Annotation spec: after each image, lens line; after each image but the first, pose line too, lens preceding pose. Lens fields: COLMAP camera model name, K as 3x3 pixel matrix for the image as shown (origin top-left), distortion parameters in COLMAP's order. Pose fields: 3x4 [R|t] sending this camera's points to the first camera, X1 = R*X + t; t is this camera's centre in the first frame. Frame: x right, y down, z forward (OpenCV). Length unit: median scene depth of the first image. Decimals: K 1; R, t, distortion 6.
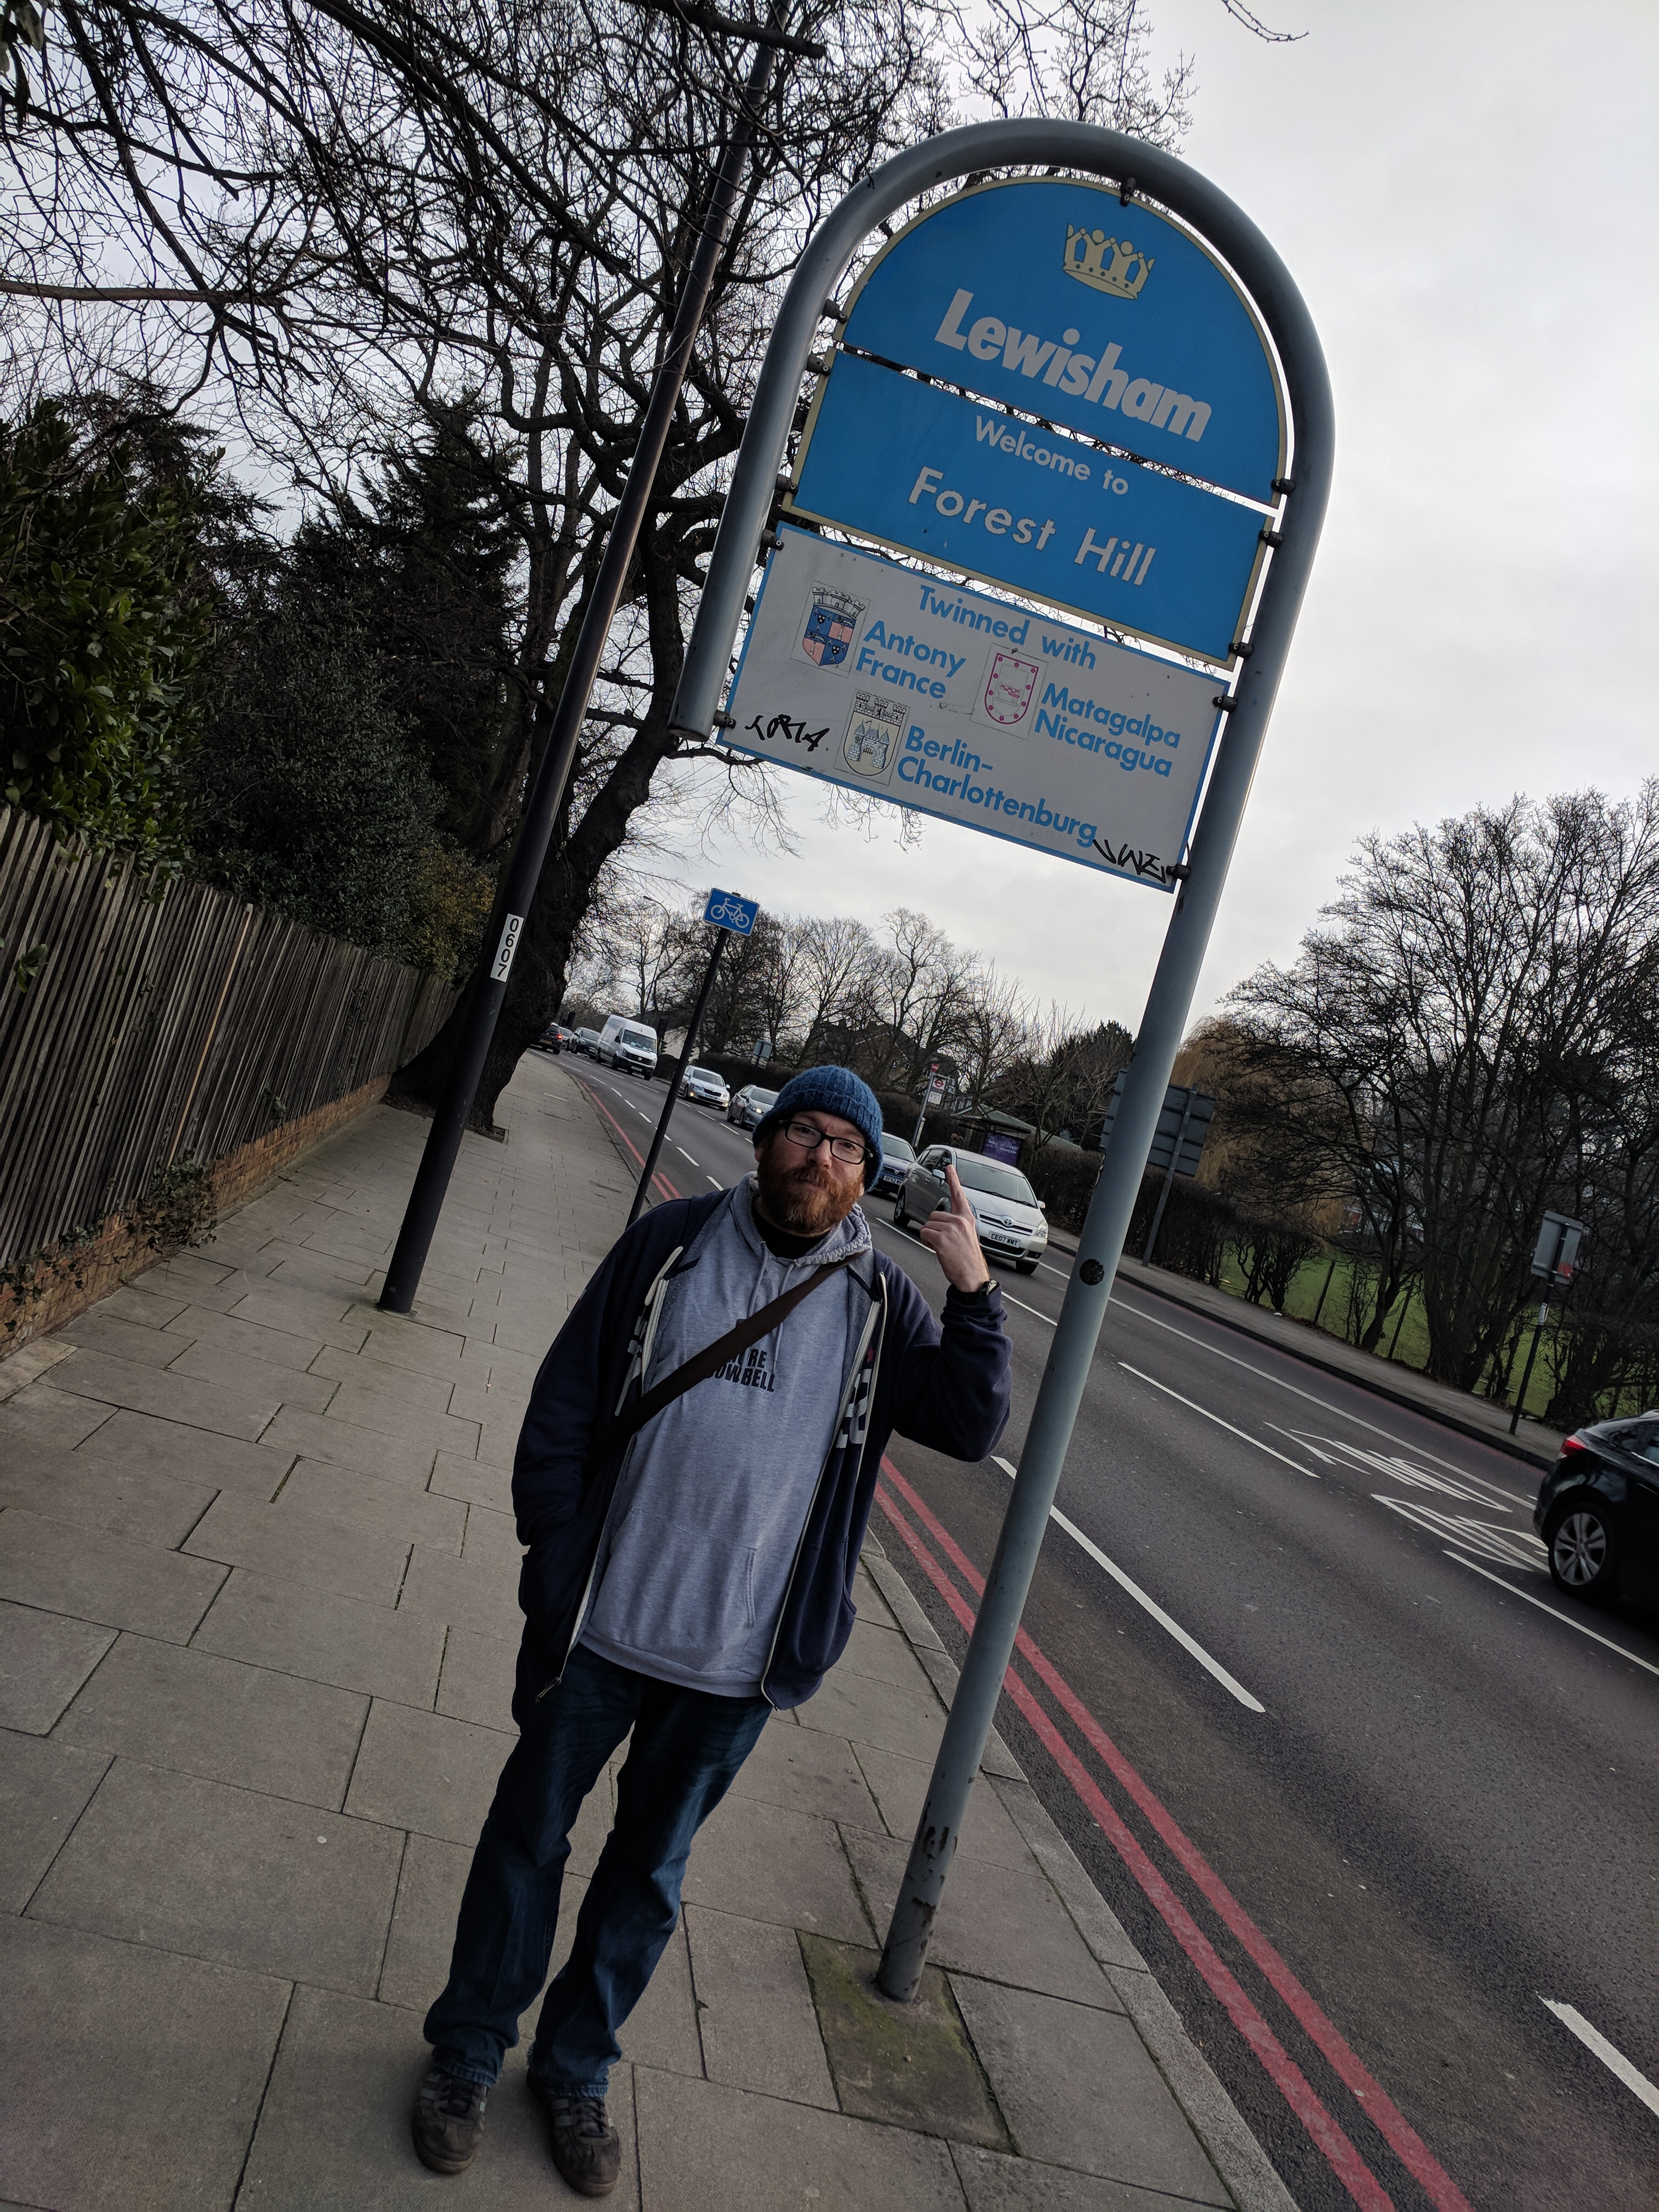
lens RADIAL K [[1661.1, 0, 829.5], [0, 1661.1, 1106.0], [0, 0, 1]] dist [-0.003464, -0.004328]
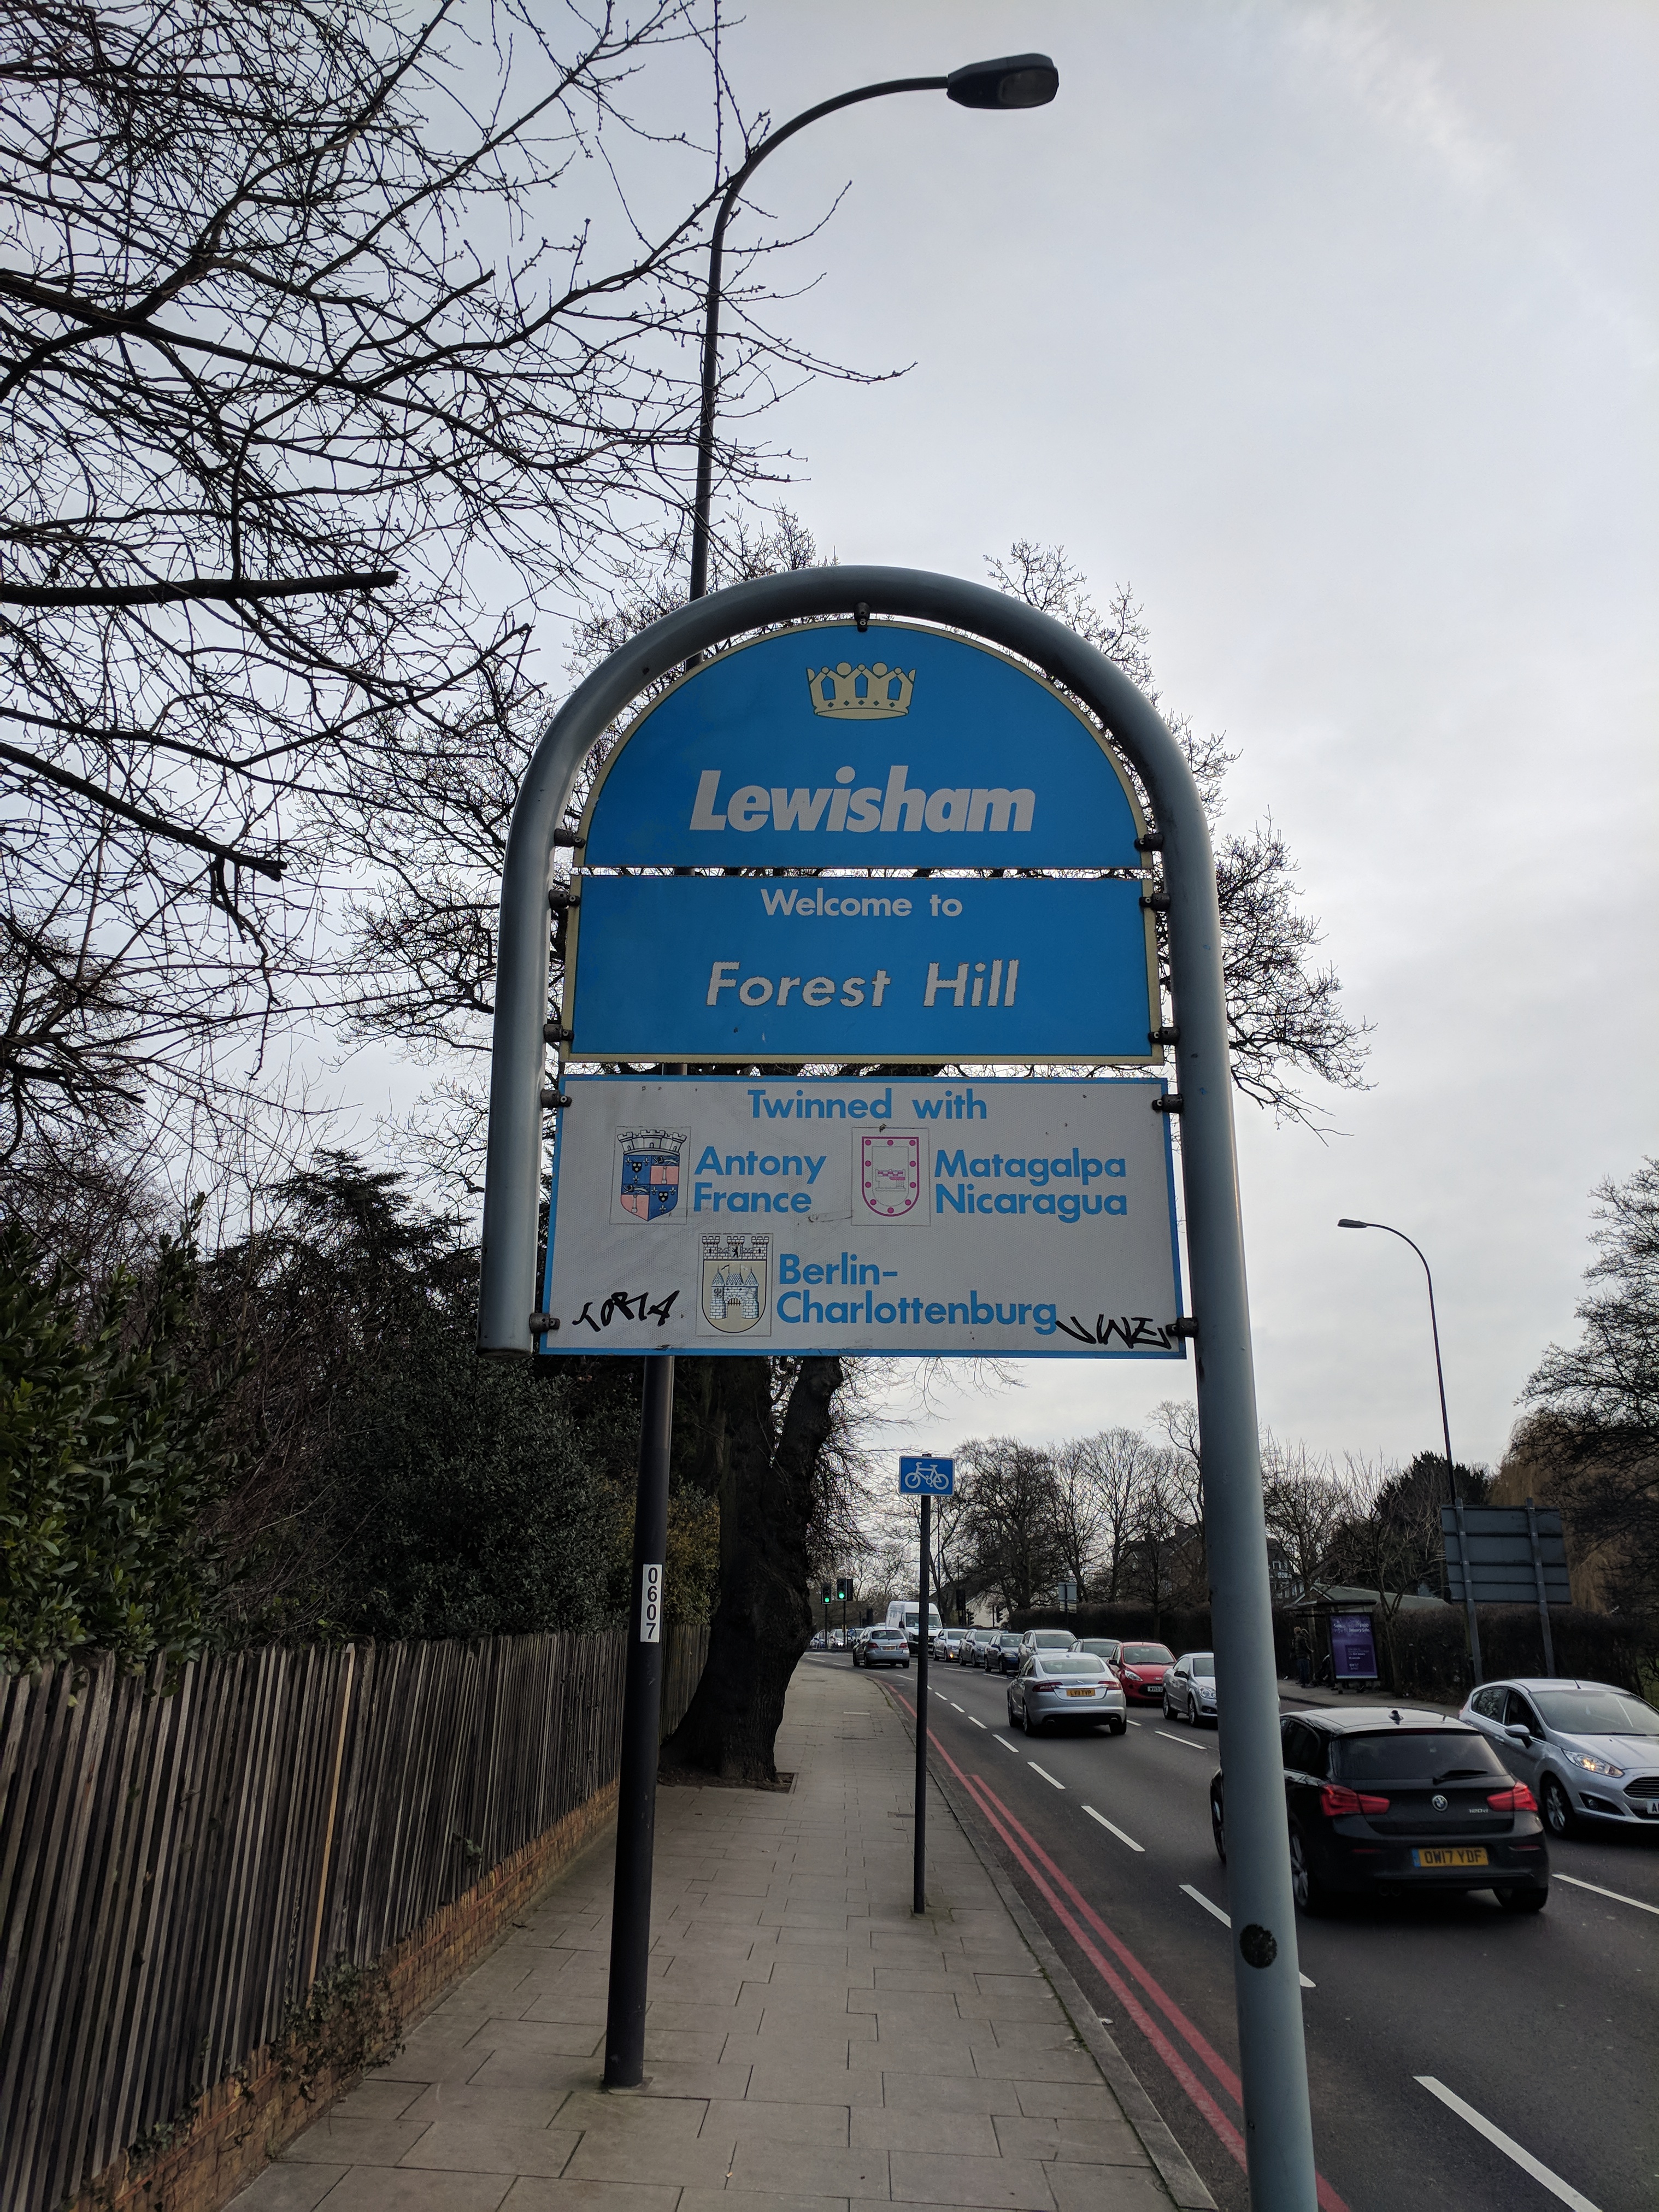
lens RADIAL K [[1645.2, 0, 829.5], [0, 1645.2, 1106.0], [0, 0, 1]] dist [0.046492, -0.044631]
pose [[0.944586, -0.314602, -0.093719, 0.162819], [0.266918, 0.902281, -0.338591, -0.022171], [0.191083, 0.294813, 0.936255, 0.248160]]
